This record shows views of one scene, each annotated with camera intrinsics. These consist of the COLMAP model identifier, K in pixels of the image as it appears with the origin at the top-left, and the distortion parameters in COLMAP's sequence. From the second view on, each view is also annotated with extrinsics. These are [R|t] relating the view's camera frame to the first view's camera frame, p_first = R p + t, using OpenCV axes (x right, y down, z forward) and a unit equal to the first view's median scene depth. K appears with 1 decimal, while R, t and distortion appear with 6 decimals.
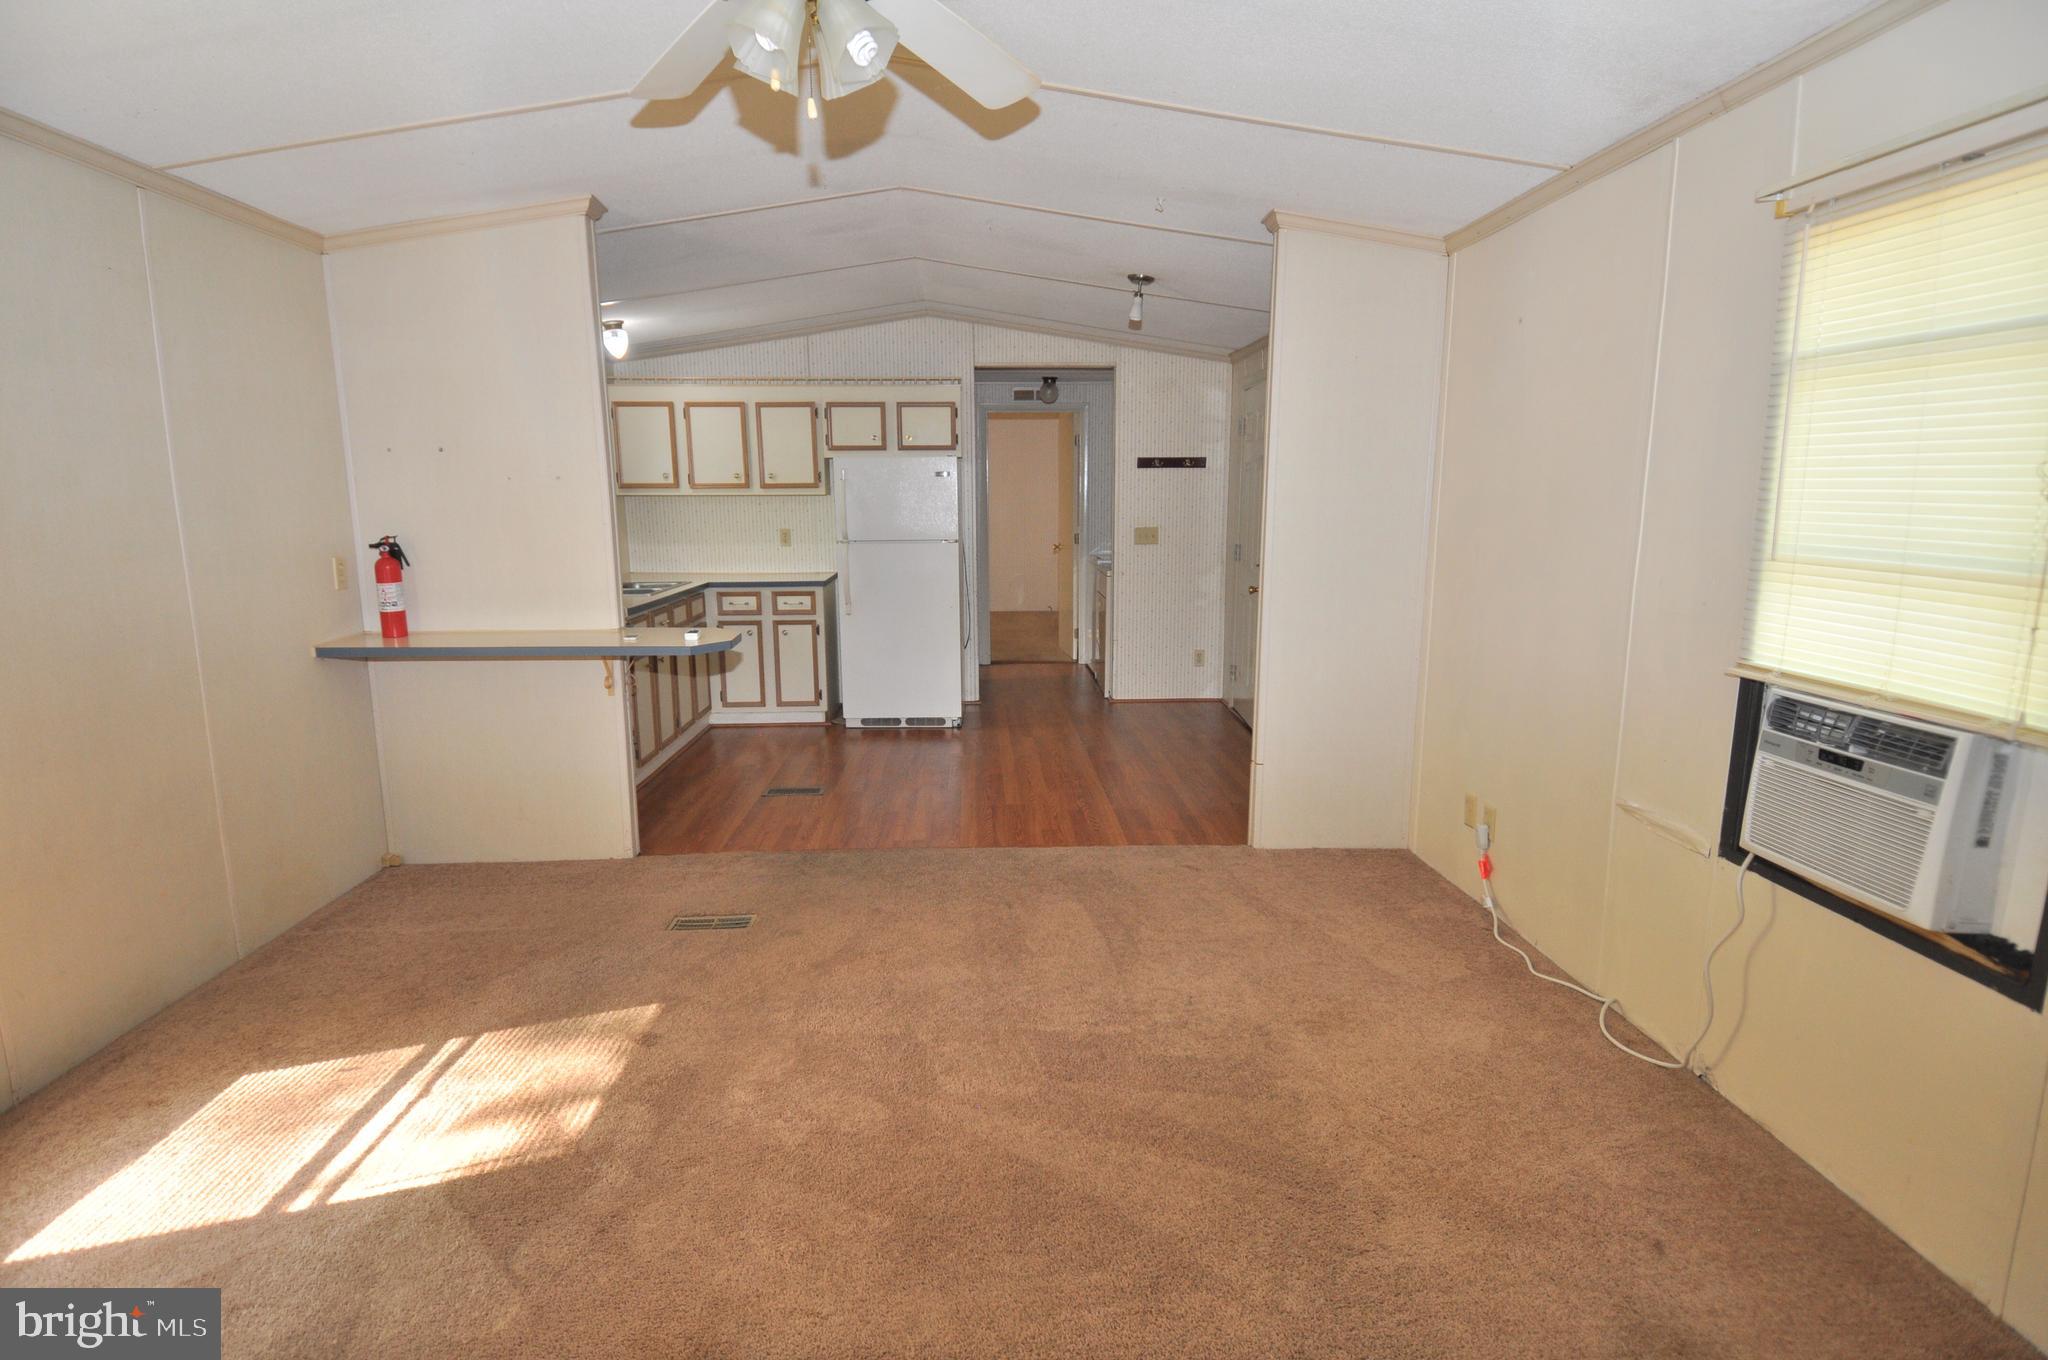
lens RADIAL K [[1051.7, 0, 1019.7], [0, 1051.7, 679.5], [0, 0, 1]] dist [-0.002274, -0.006114]
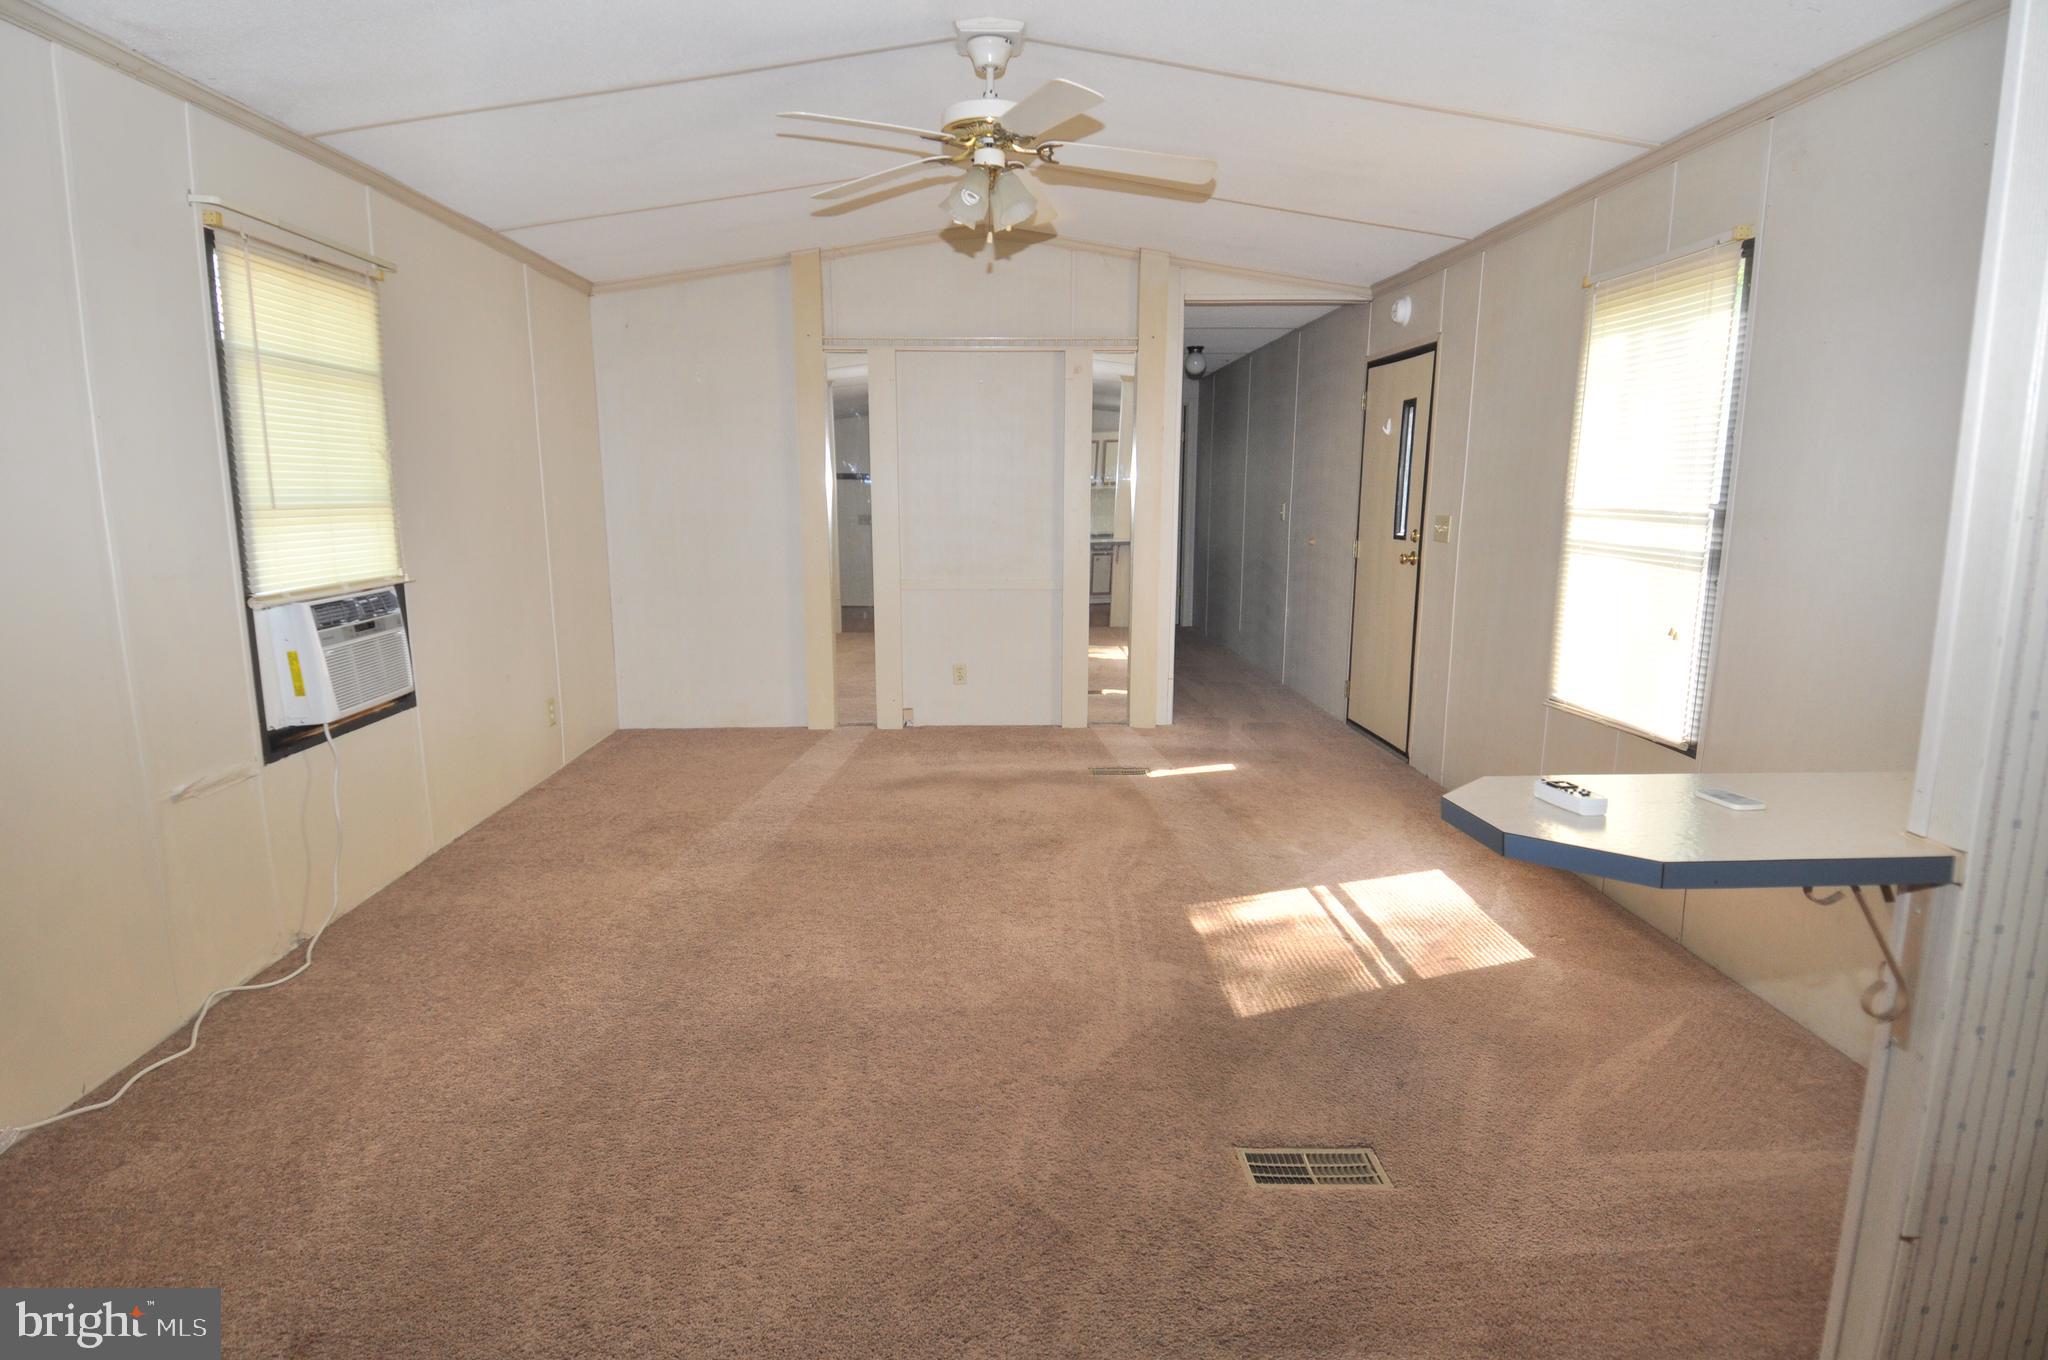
lens RADIAL K [[1051.7, 0, 1004.1], [0, 1051.7, 668.5], [0, 0, 1]] dist [-0.002274, -0.006114]
pose [[-0.999696, -0.001968, 0.024579, -0.218937], [0.006542, 0.939915, 0.341345, -0.382905], [-0.023774, 0.341402, -0.939617, 2.380473]]
